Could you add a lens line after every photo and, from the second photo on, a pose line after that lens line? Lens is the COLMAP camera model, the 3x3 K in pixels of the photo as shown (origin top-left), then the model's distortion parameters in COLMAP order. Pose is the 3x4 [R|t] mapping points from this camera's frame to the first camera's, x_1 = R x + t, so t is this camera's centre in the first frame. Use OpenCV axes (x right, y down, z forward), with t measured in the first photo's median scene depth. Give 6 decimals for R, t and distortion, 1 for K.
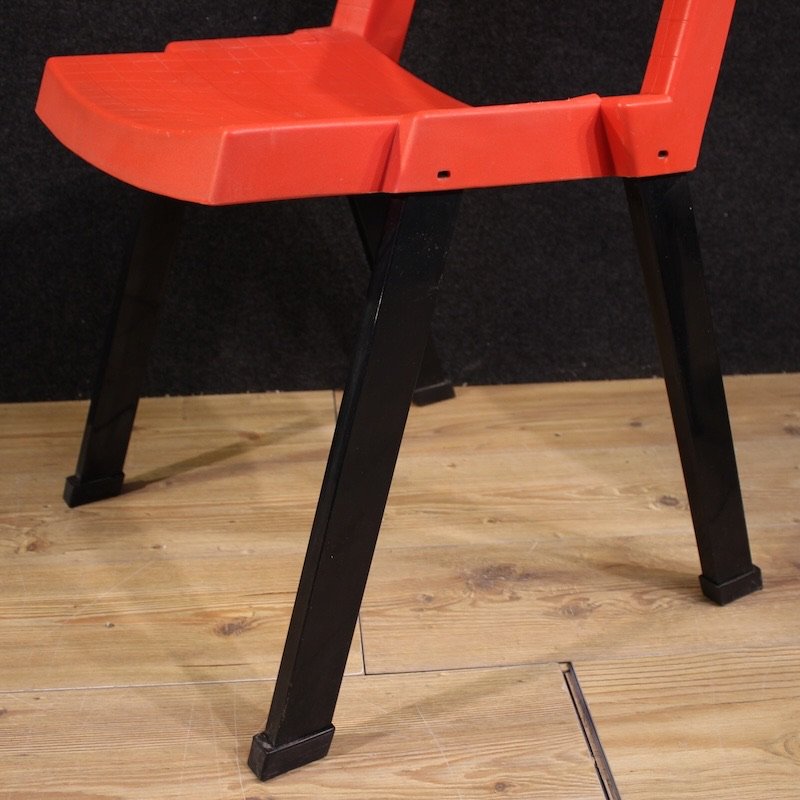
lens RADIAL K [[1146.3, 0, 400.5], [0, 1146.3, 405.7], [0, 0, 1]] dist [-0.097166, 0.000000]
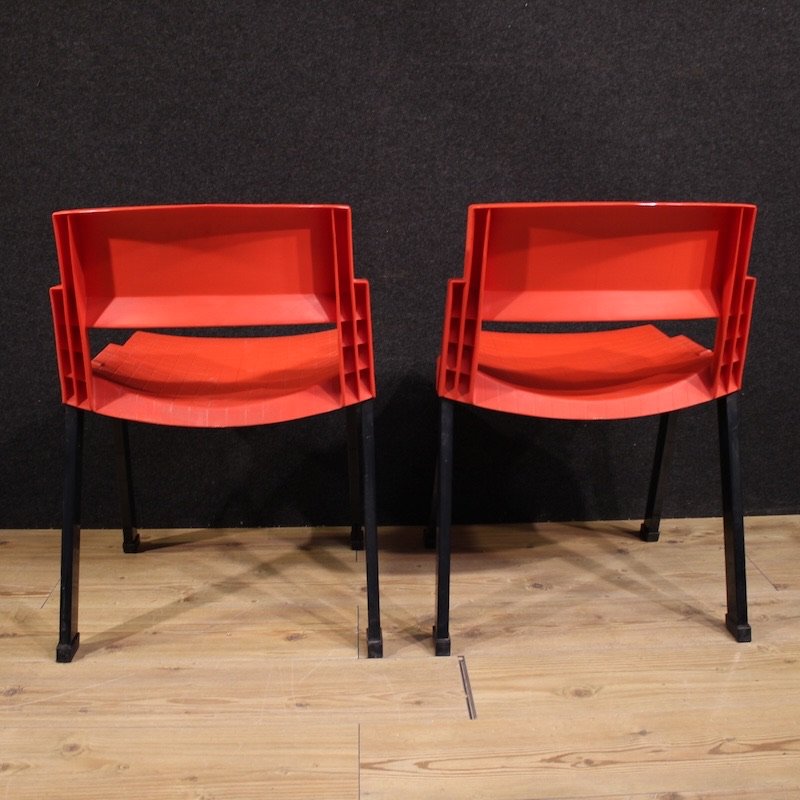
lens RADIAL K [[997.1, 0, 391.7], [0, 997.1, 411.1], [0, 0, 1]] dist [-0.122550, 0.000000]
pose [[0.998283, 0.010478, -0.057628, 0.088359], [-0.019775, 0.986393, -0.163213, 0.067191], [0.055134, 0.164073, 0.984906, -0.551167]]
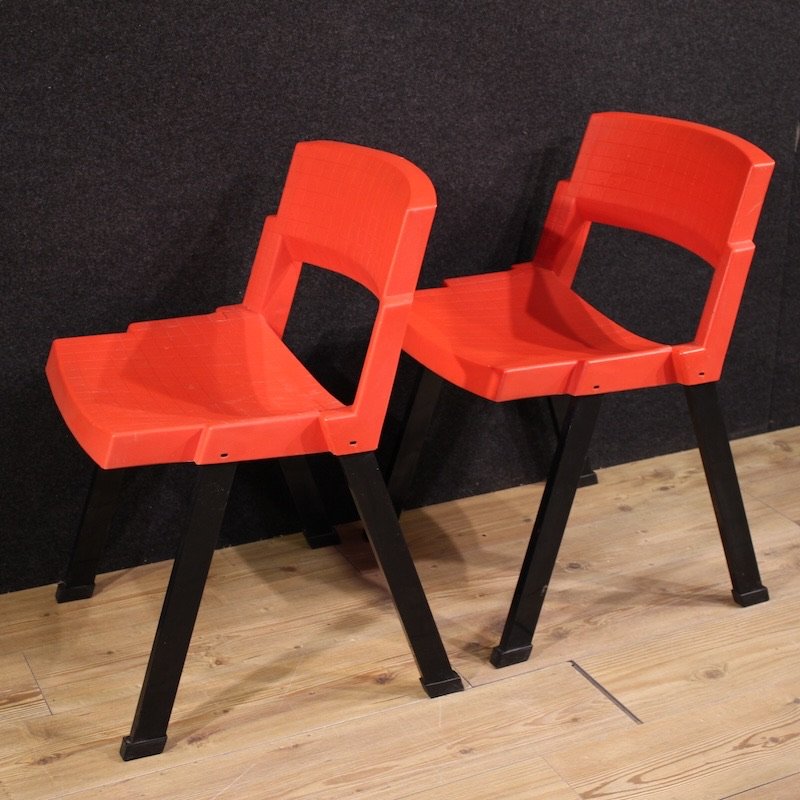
lens RADIAL K [[1484.2, 0, 409.6], [0, 1484.2, 422.9], [0, 0, 1]] dist [-0.066755, 0.000000]
pose [[0.934123, -0.131205, 0.331963, -0.614943], [0.142875, 0.989681, -0.010880, -0.119774], [-0.327110, 0.057592, 0.943230, -0.865787]]
